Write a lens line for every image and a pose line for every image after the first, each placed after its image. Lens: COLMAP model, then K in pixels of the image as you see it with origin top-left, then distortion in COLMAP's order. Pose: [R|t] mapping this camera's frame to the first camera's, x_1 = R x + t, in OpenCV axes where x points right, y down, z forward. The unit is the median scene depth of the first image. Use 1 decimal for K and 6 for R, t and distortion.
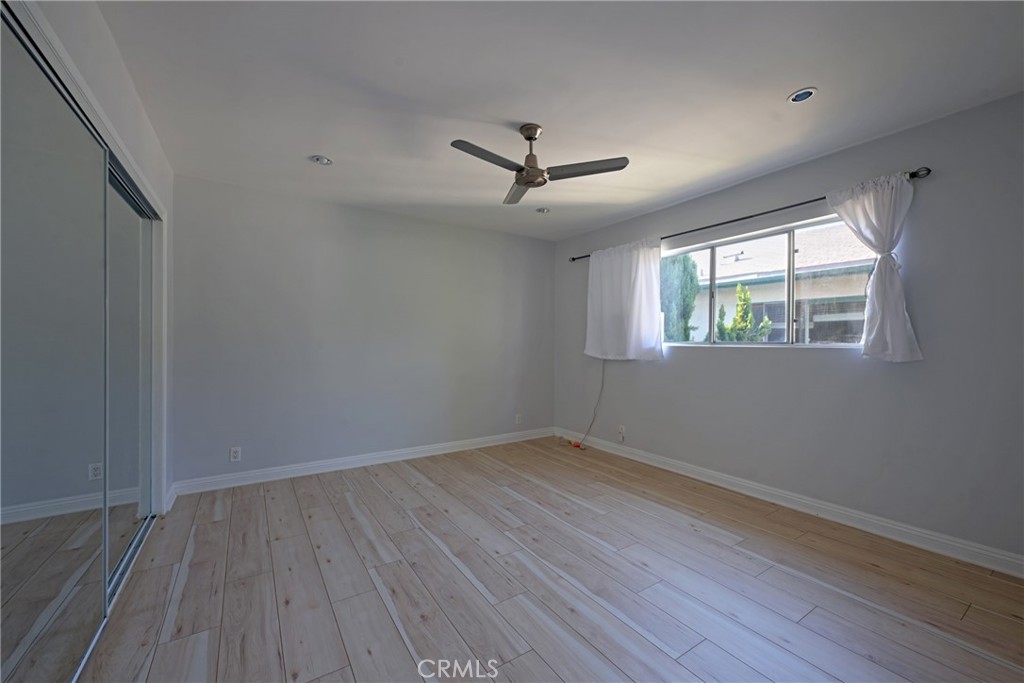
lens RADIAL K [[403.0, 0, 509.4], [0, 403.0, 343.5], [0, 0, 1]] dist [0.000873, 0.000019]
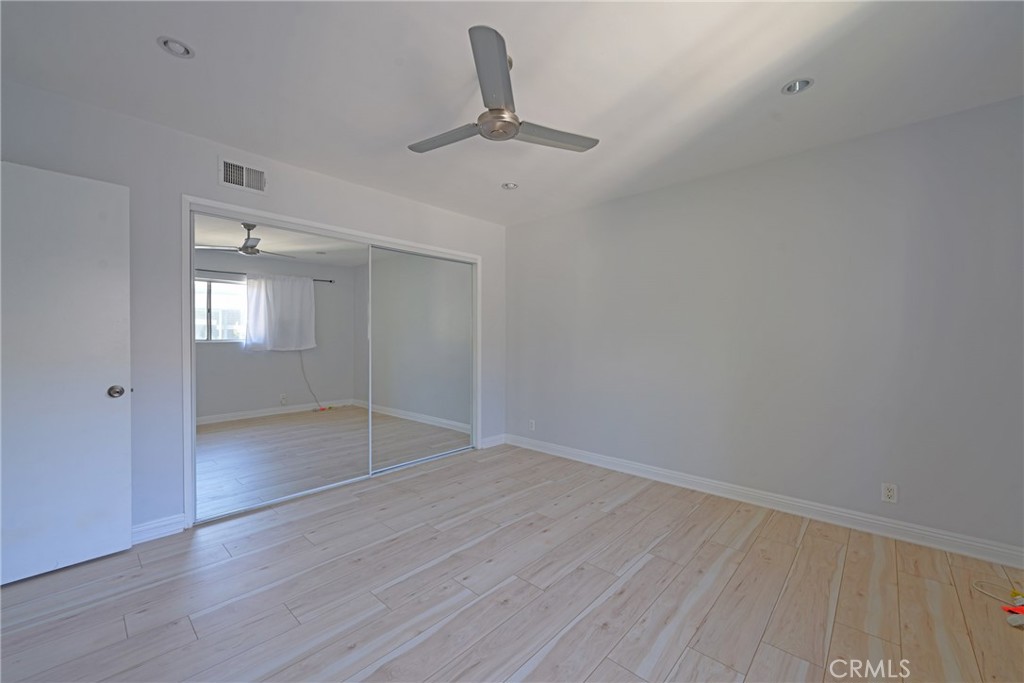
lens RADIAL K [[403.0, 0, 509.4], [0, 403.0, 343.5], [0, 0, 1]] dist [0.000873, 0.000019]
pose [[0.244281, 0.011864, -0.969632, 0.678418], [-0.004370, 0.999928, 0.011134, -0.009674], [0.969695, 0.001517, 0.244315, 0.696696]]
